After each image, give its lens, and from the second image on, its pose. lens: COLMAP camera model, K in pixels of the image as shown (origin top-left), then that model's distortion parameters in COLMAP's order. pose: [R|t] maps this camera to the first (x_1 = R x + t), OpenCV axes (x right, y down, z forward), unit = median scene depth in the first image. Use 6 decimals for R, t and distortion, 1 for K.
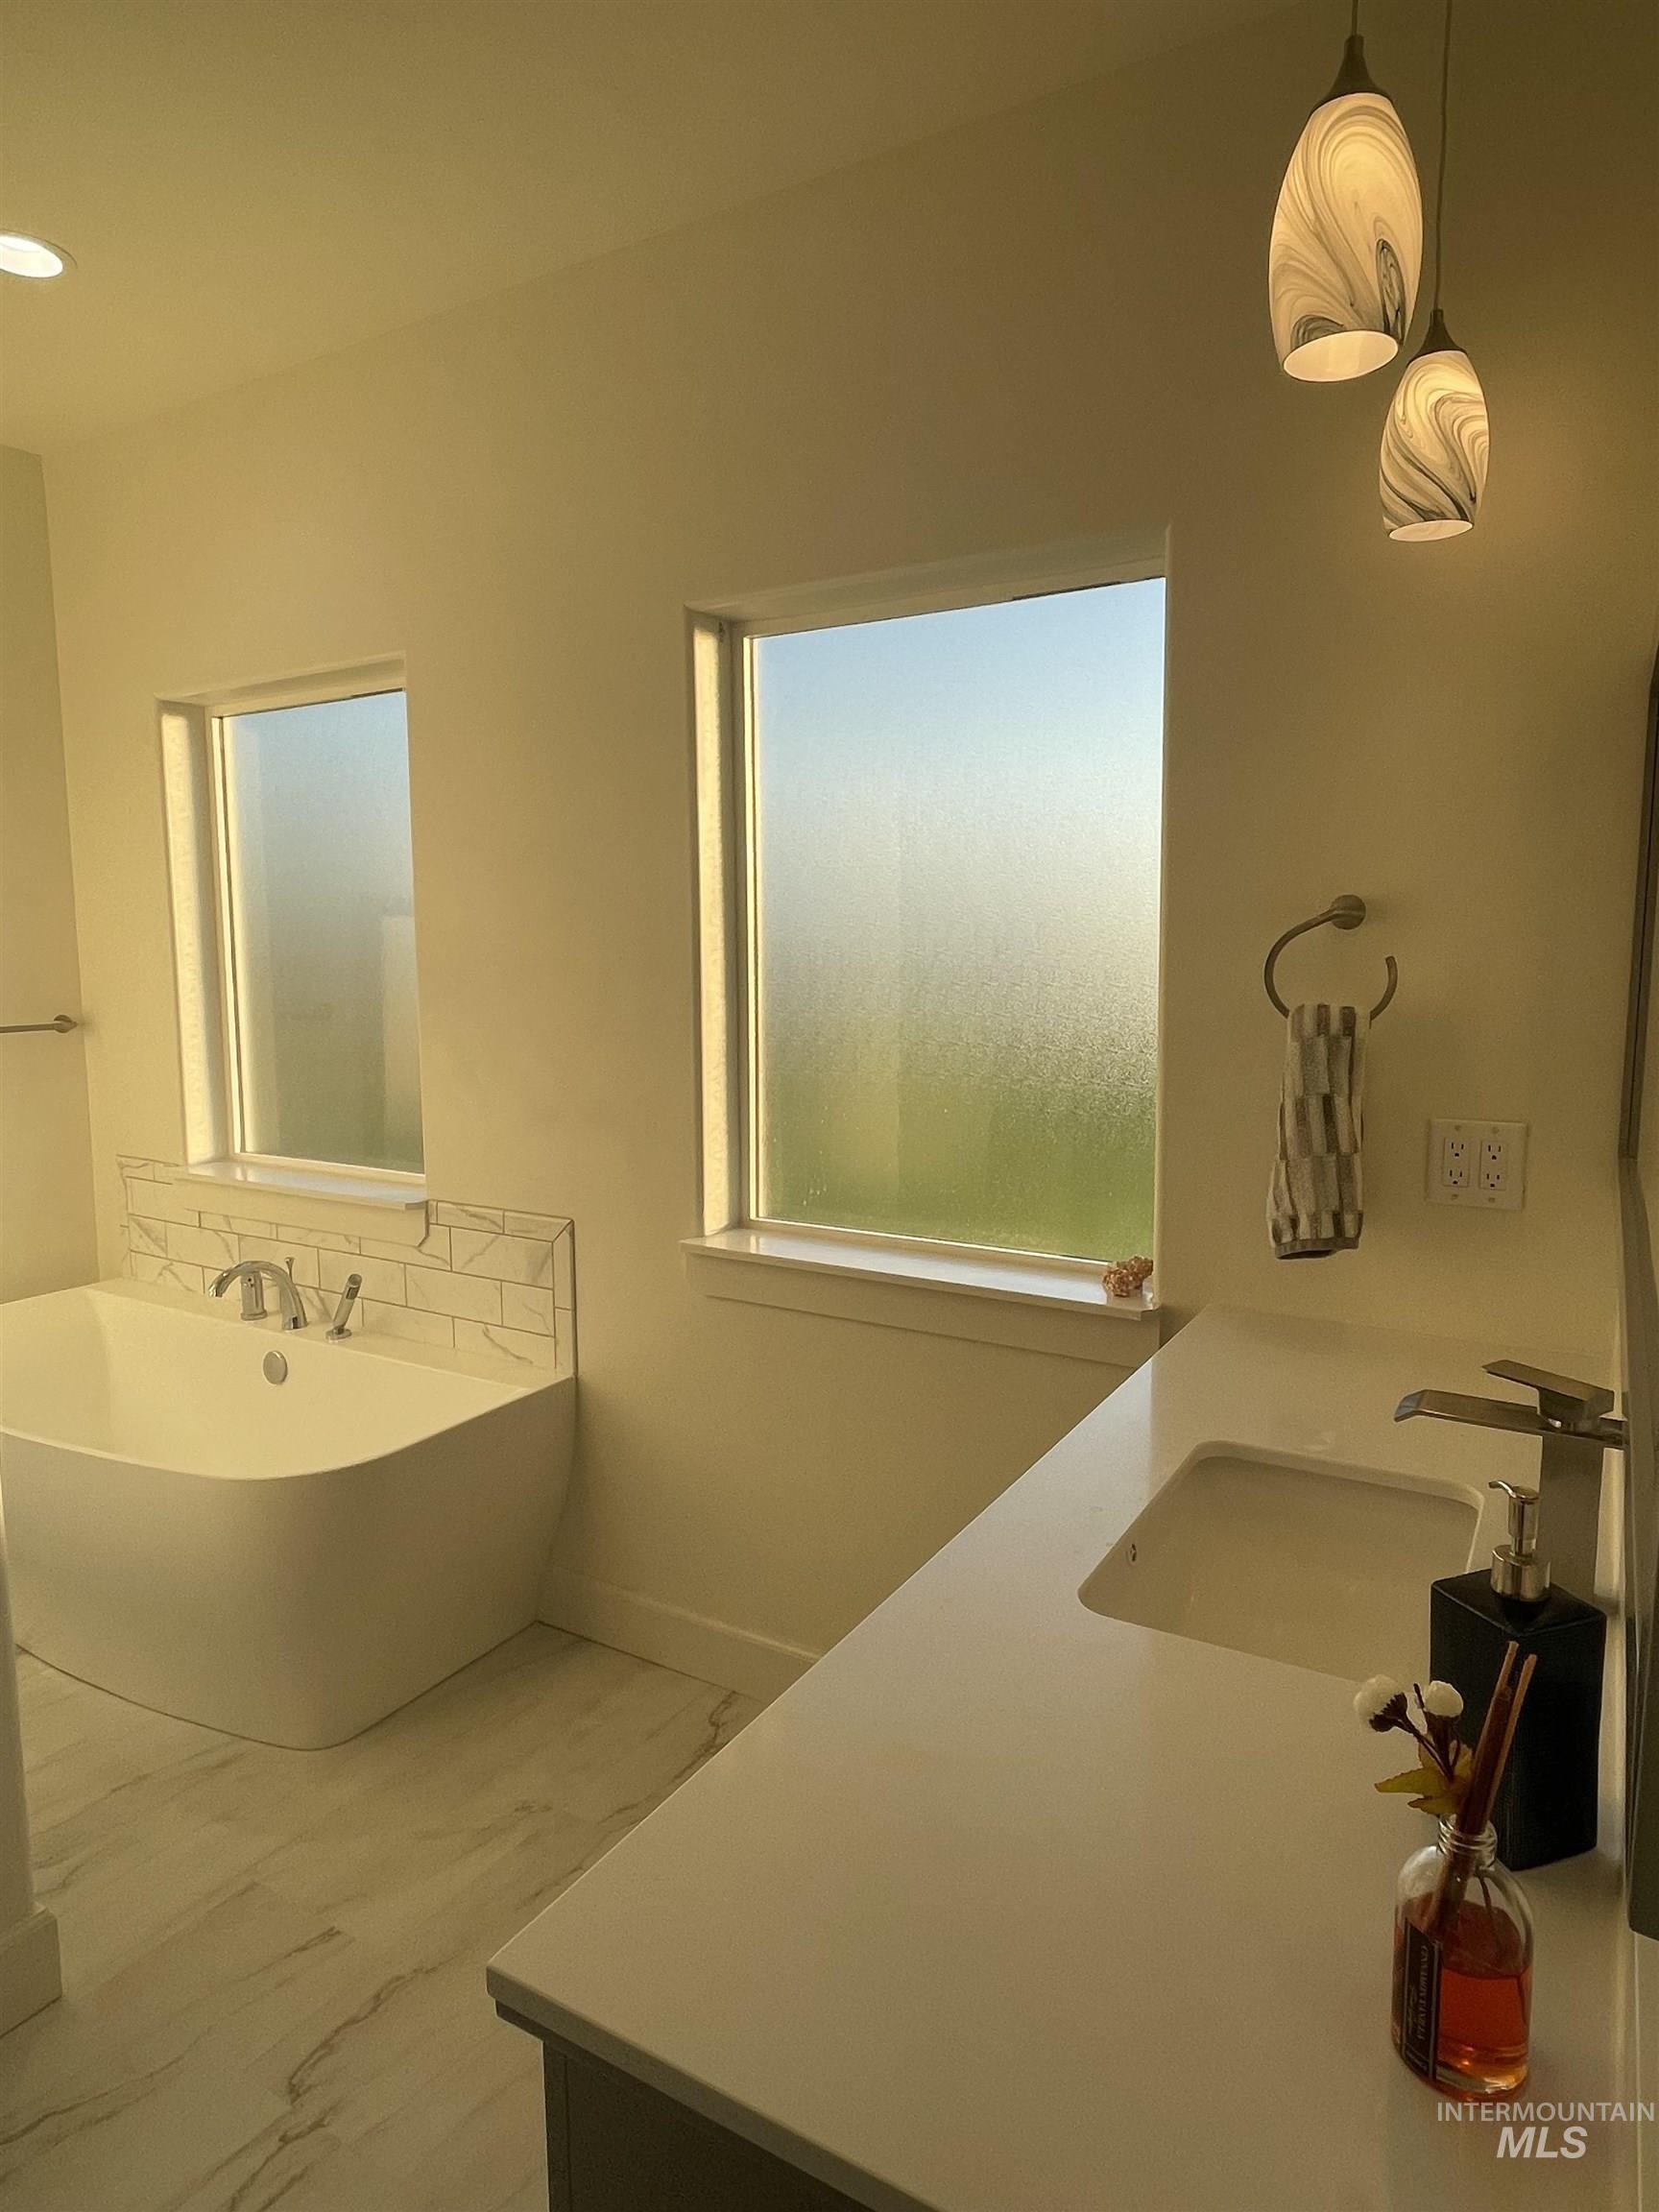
lens RADIAL K [[1301.2, 0, 825.9], [0, 1301.2, 1096.8], [0, 0, 1]] dist [0.000127, -0.000414]
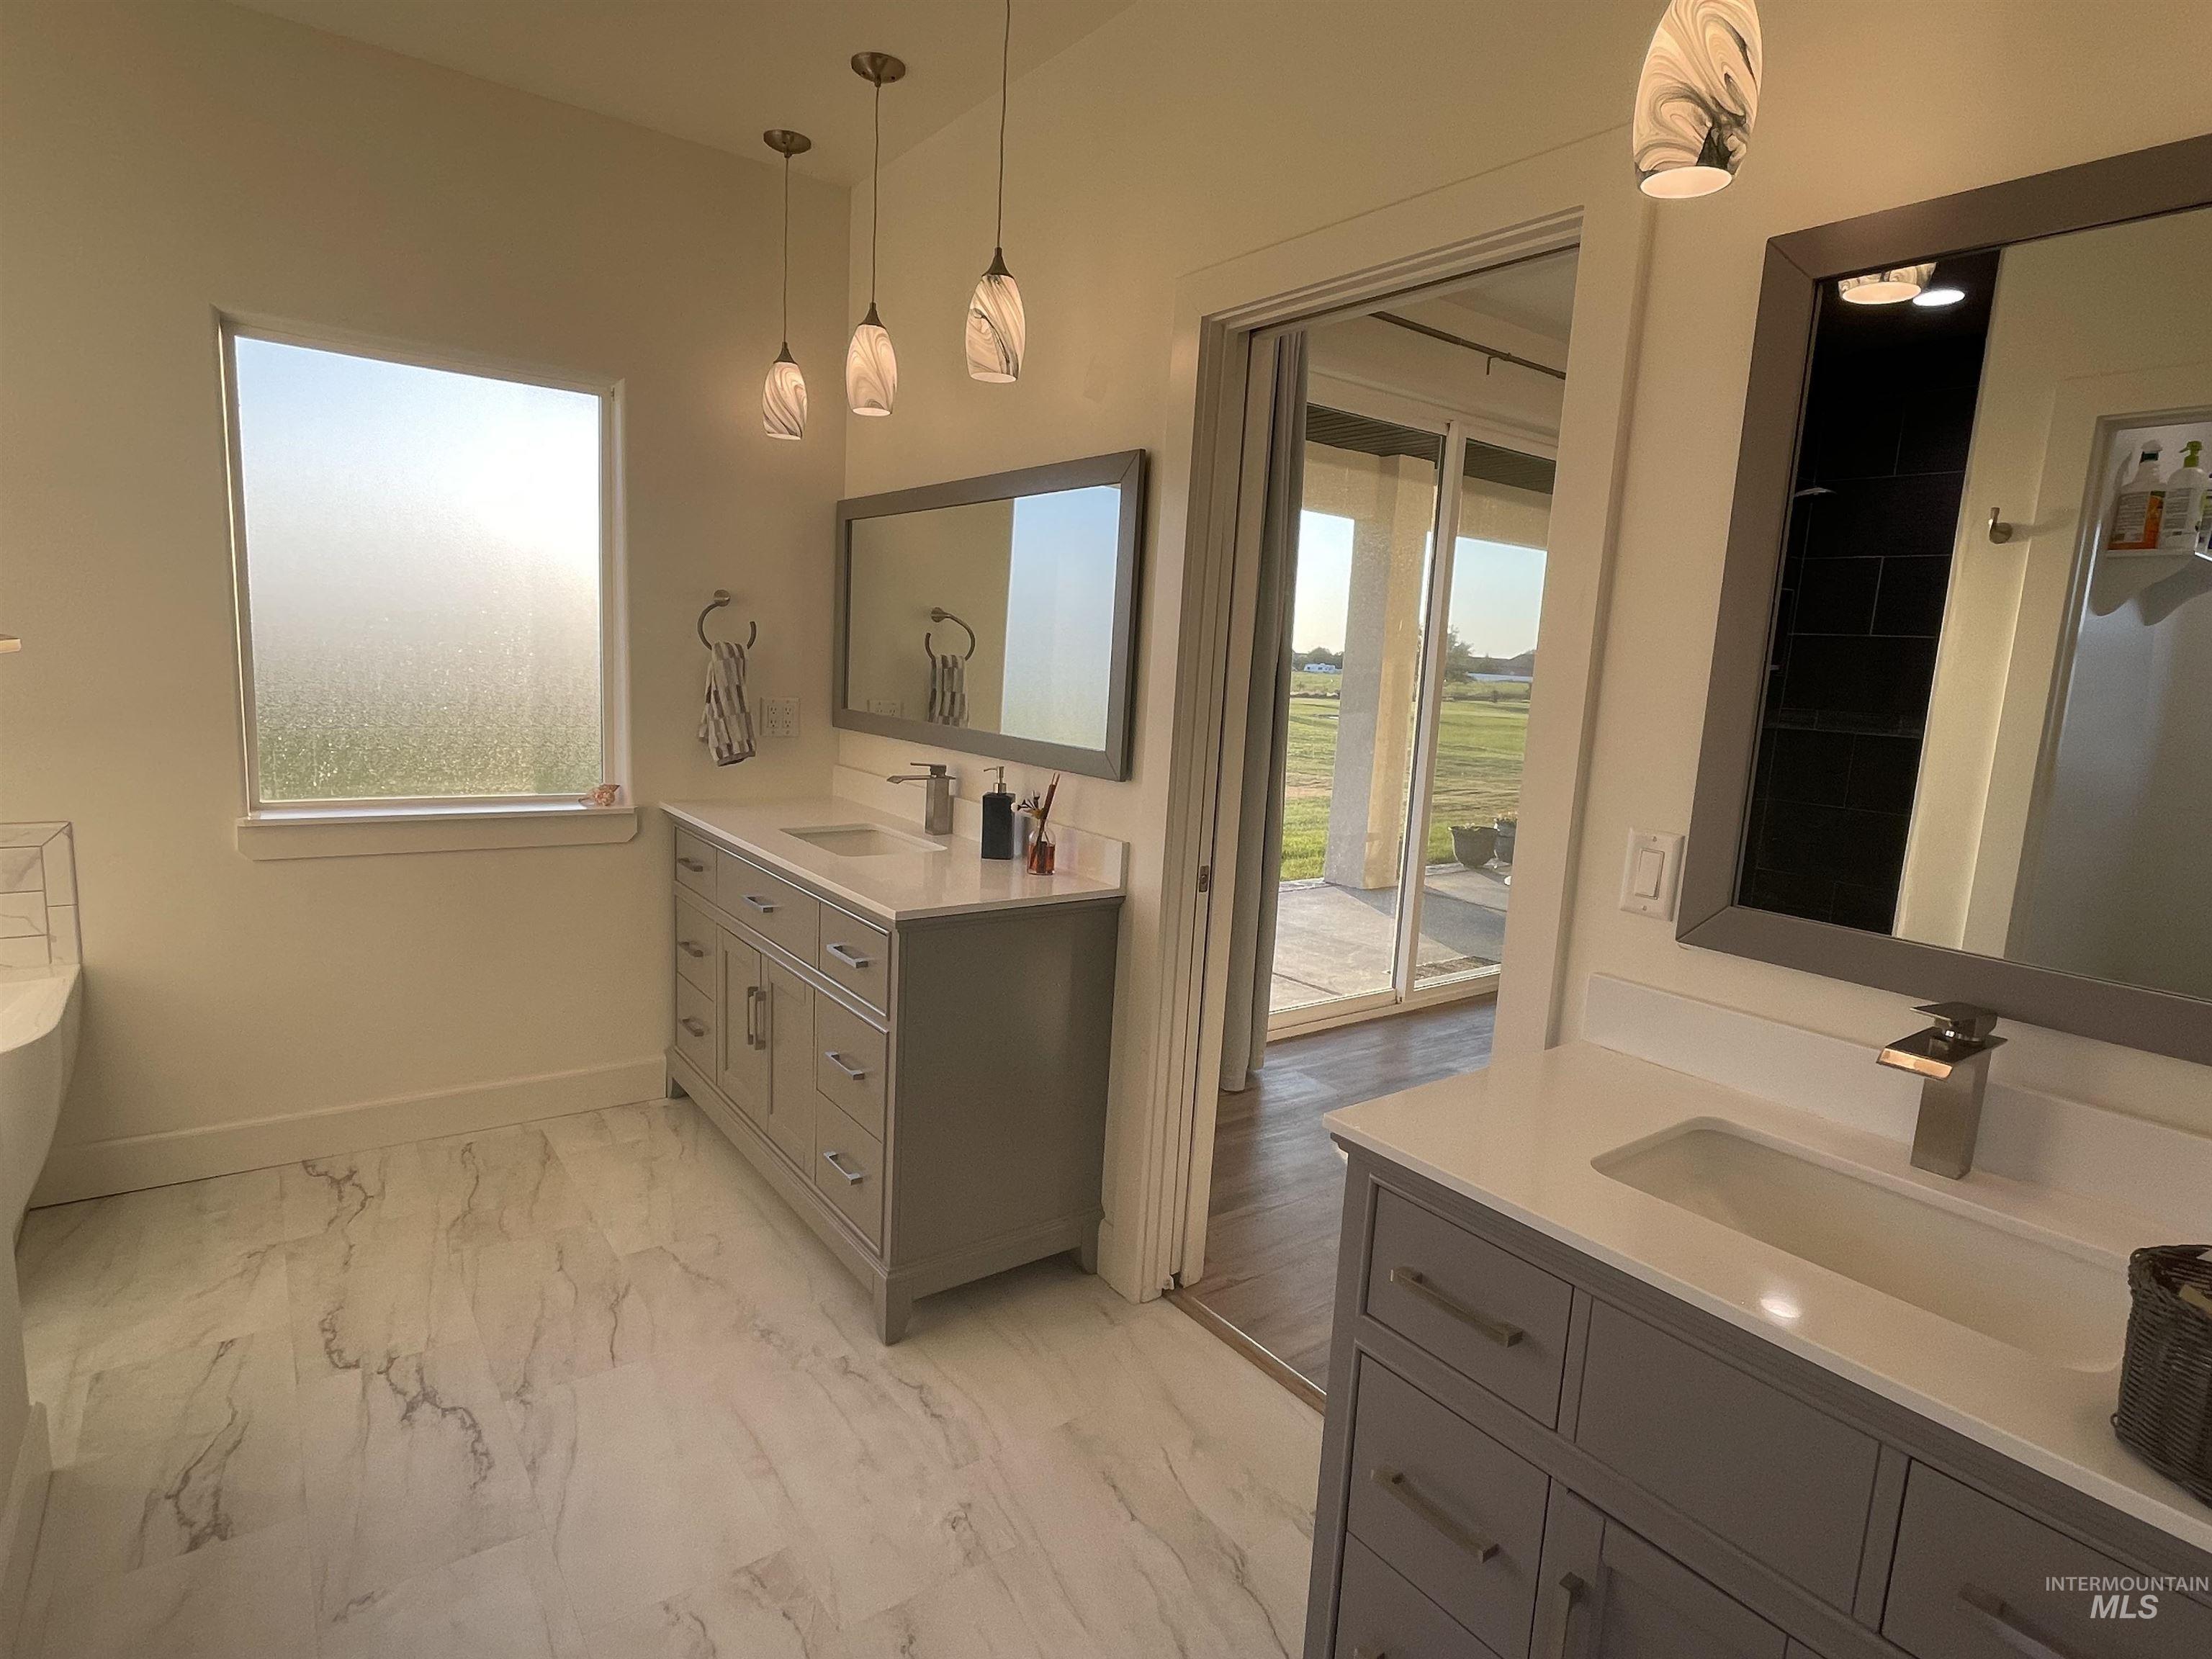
lens RADIAL K [[1155.7, 0, 1106.0], [0, 1155.7, 829.5], [0, 0, 1]] dist [-0.002031, 0.000157]
pose [[0.378688, -0.117388, 0.918050, -0.732942], [0.050709, 0.993066, 0.106063, 0.040167], [-0.924134, 0.006389, 0.382015, -0.176480]]
